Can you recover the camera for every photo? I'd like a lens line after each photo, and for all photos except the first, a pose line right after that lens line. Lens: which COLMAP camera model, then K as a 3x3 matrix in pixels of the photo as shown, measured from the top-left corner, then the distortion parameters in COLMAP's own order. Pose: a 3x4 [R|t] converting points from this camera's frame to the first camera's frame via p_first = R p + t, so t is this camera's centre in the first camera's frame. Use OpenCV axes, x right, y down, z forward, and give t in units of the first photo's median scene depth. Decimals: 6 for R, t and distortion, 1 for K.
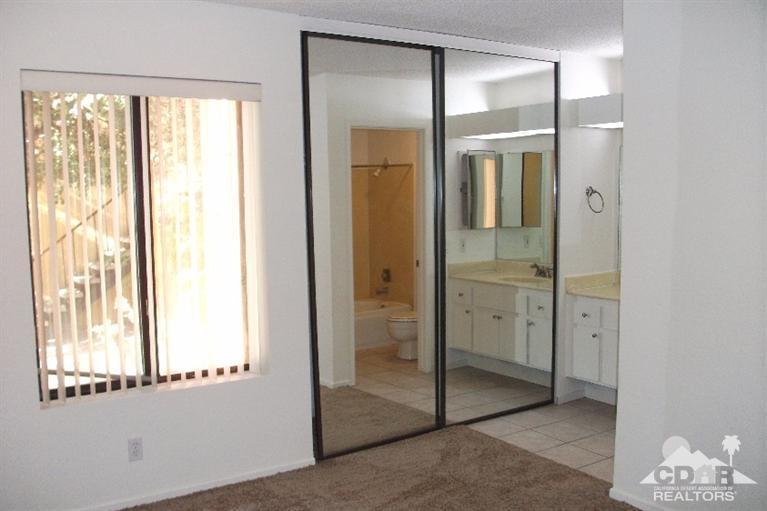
lens RADIAL K [[751.4, 0, 383.5], [0, 751.4, 255.5], [0, 0, 1]] dist [-0.117260, 0.000296]
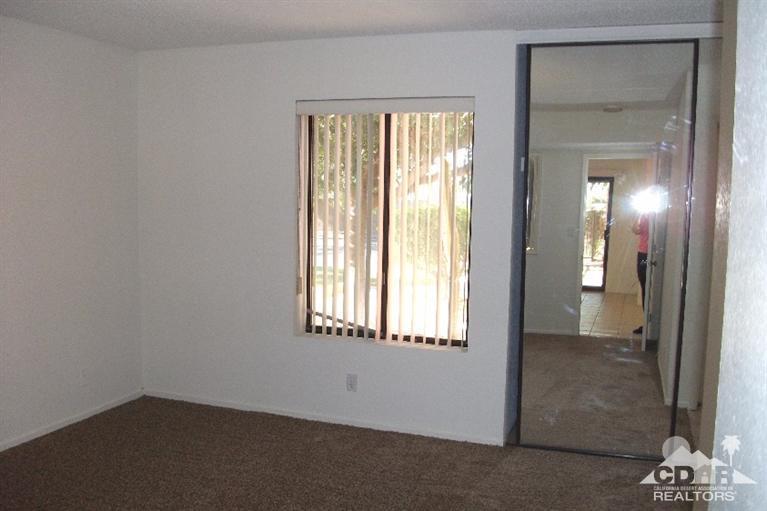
lens RADIAL K [[751.4, 0, 383.5], [0, 751.4, 255.5], [0, 0, 1]] dist [-0.117260, 0.000296]
pose [[0.564549, 0.110137, -0.818018, 0.750276], [-0.092461, 0.993258, 0.069920, -0.061664], [0.820204, 0.036161, 0.570927, 0.261478]]
